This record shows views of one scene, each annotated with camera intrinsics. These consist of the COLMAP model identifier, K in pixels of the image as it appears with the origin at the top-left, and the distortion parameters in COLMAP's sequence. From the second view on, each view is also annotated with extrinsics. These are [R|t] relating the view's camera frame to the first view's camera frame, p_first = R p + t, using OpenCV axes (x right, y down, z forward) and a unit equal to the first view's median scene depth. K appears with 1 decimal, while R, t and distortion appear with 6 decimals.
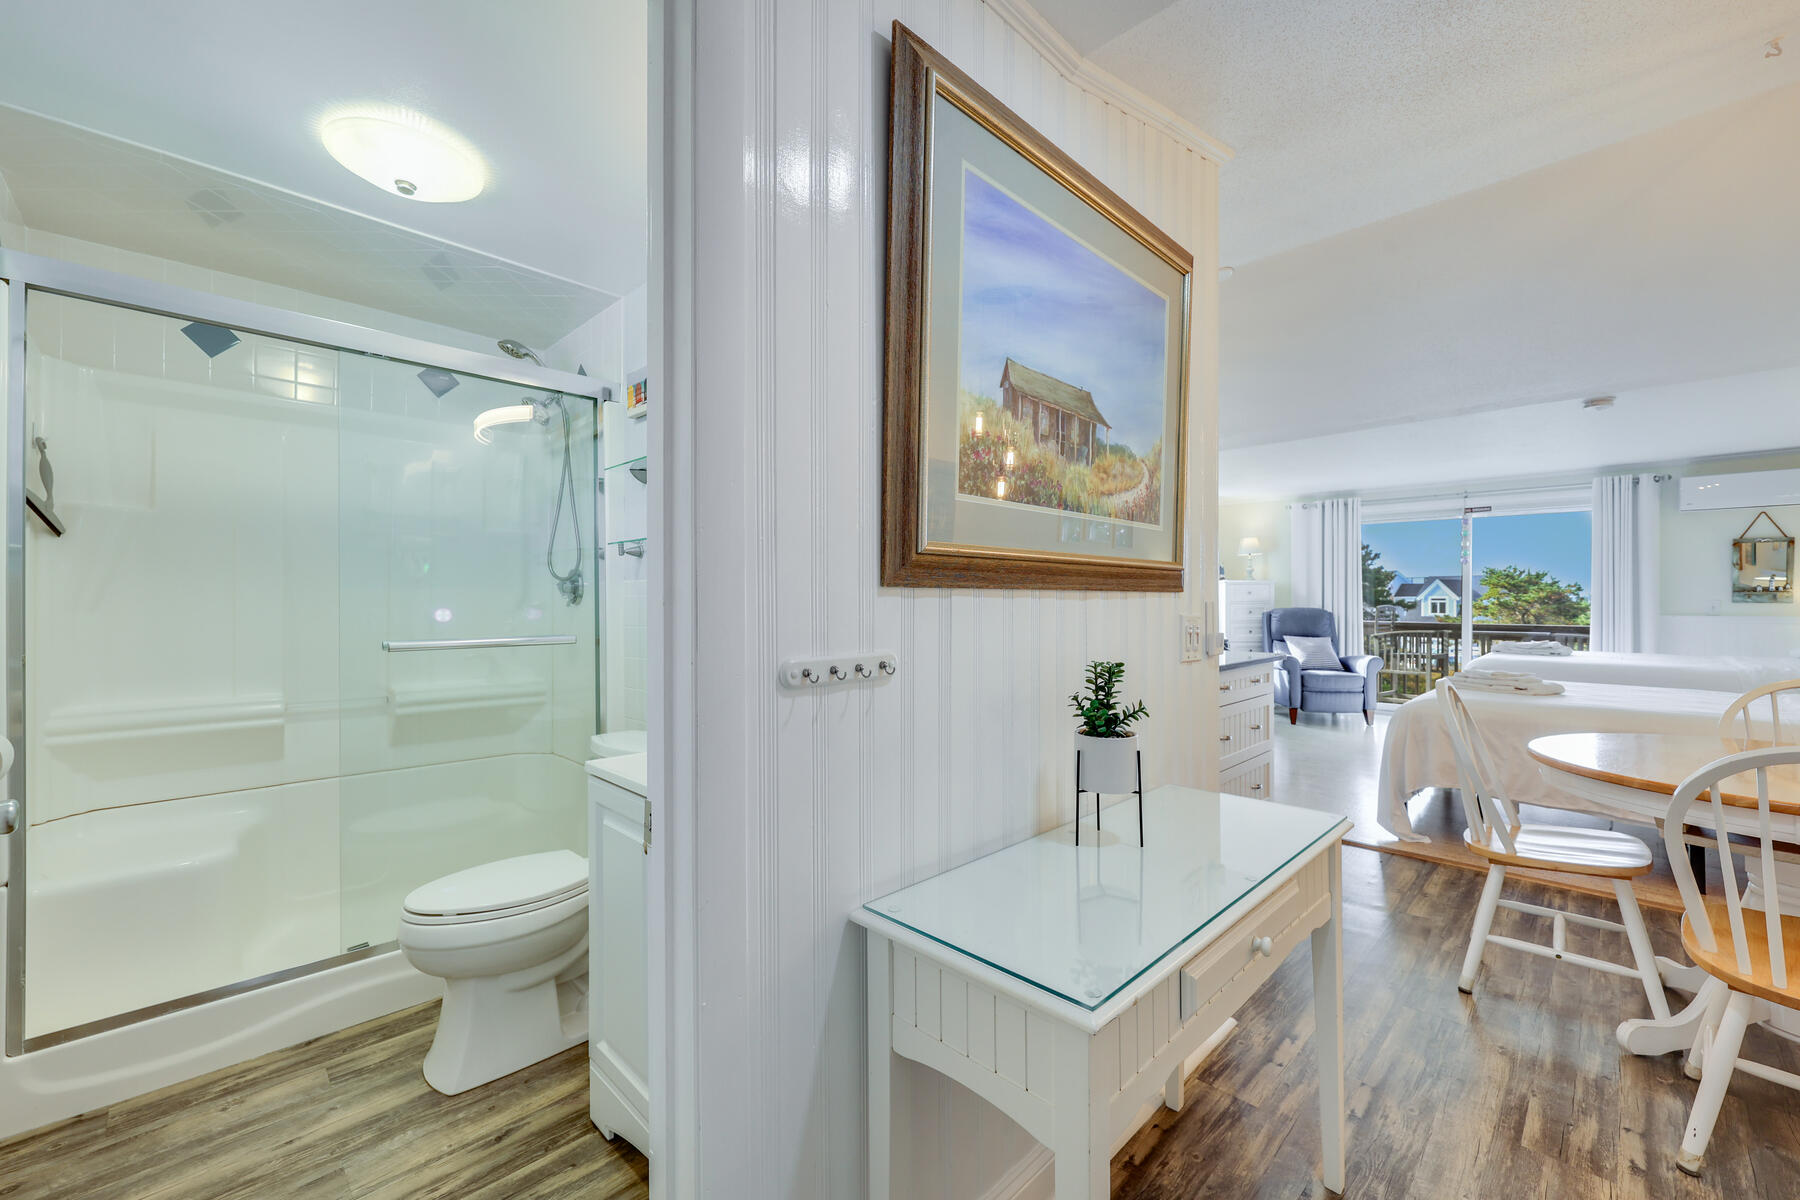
lens RADIAL K [[713.2, 0, 920.1], [0, 713.2, 595.4], [0, 0, 1]] dist [0.004264, -0.000186]
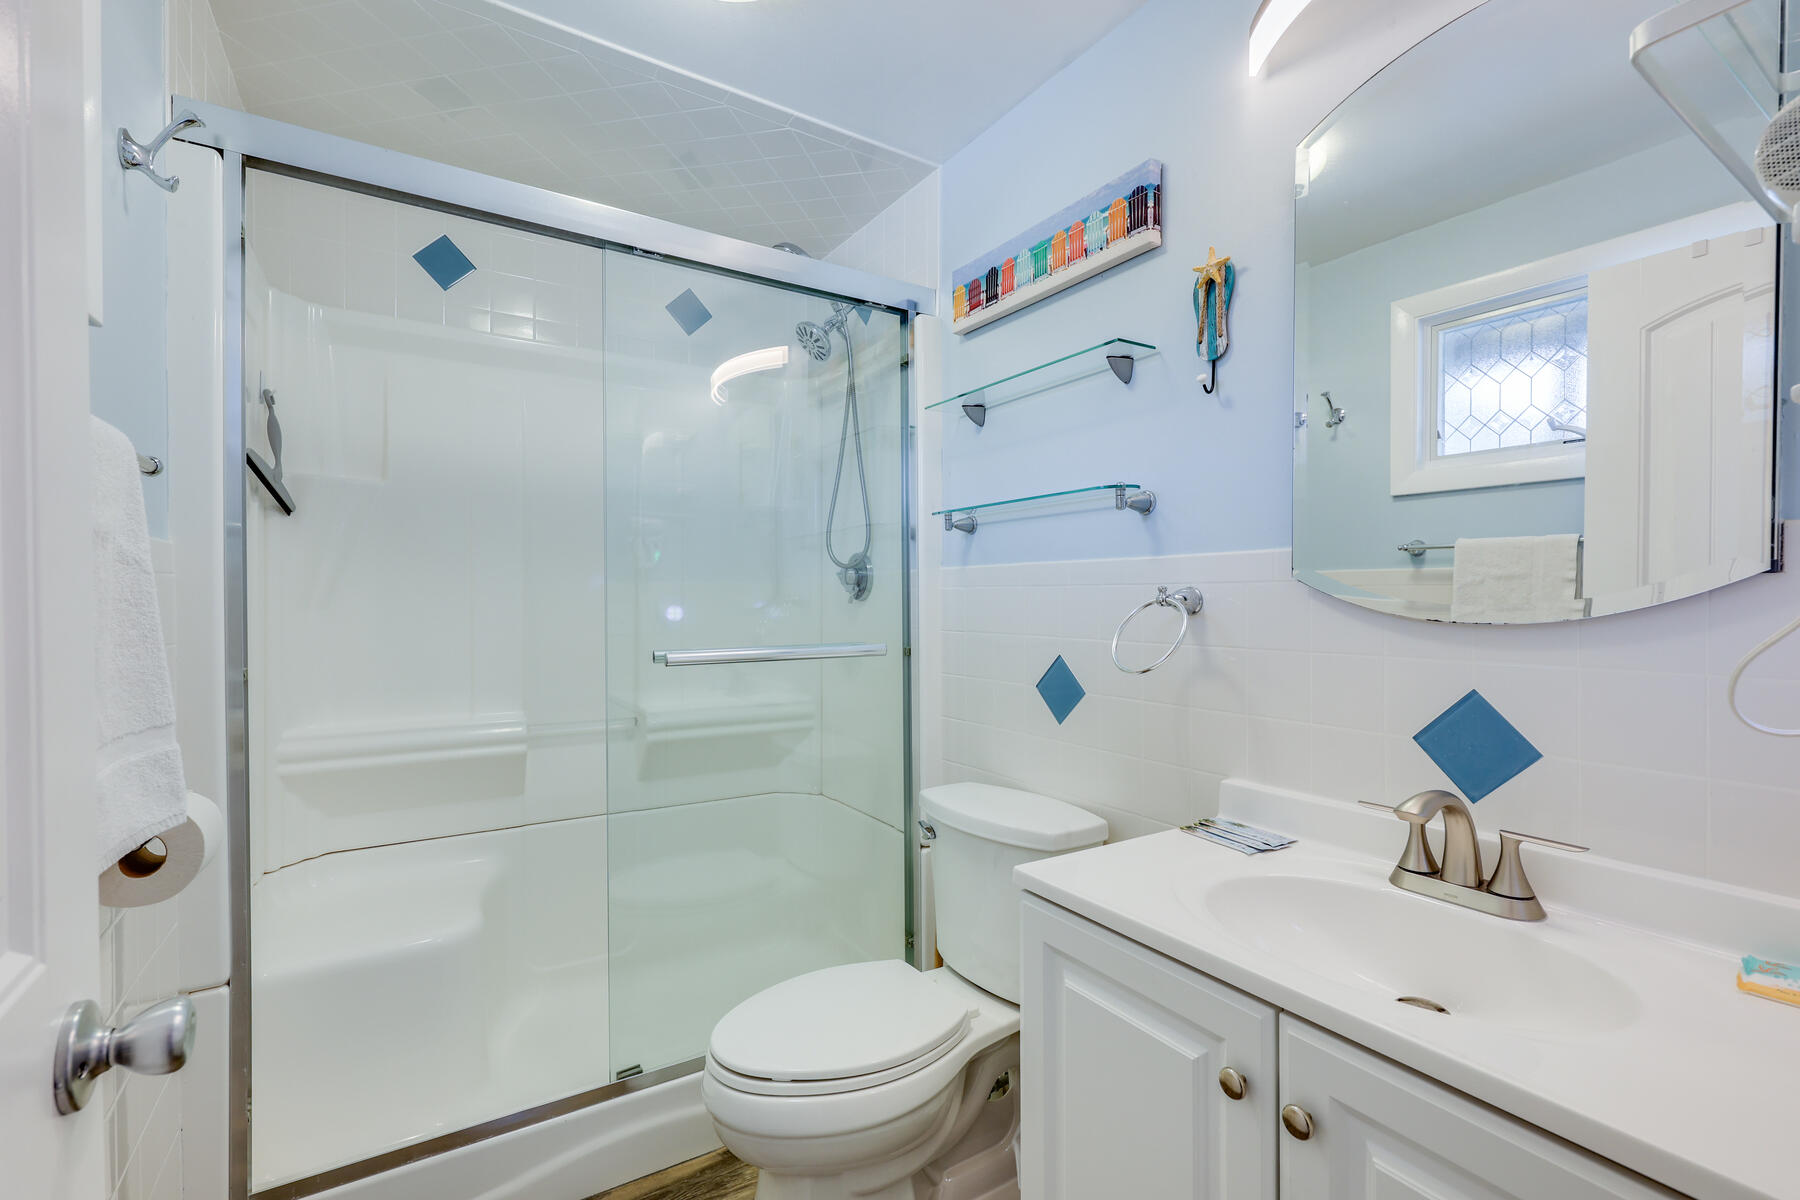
lens RADIAL K [[722.8, 0, 894.2], [0, 722.8, 596.7], [0, 0, 1]] dist [-0.000922, 0.000324]
pose [[0.981214, 0.000011, -0.192923, -0.338281], [0.001564, 0.999967, 0.008010, 0.003380], [0.192916, -0.008161, 0.981181, 0.299986]]
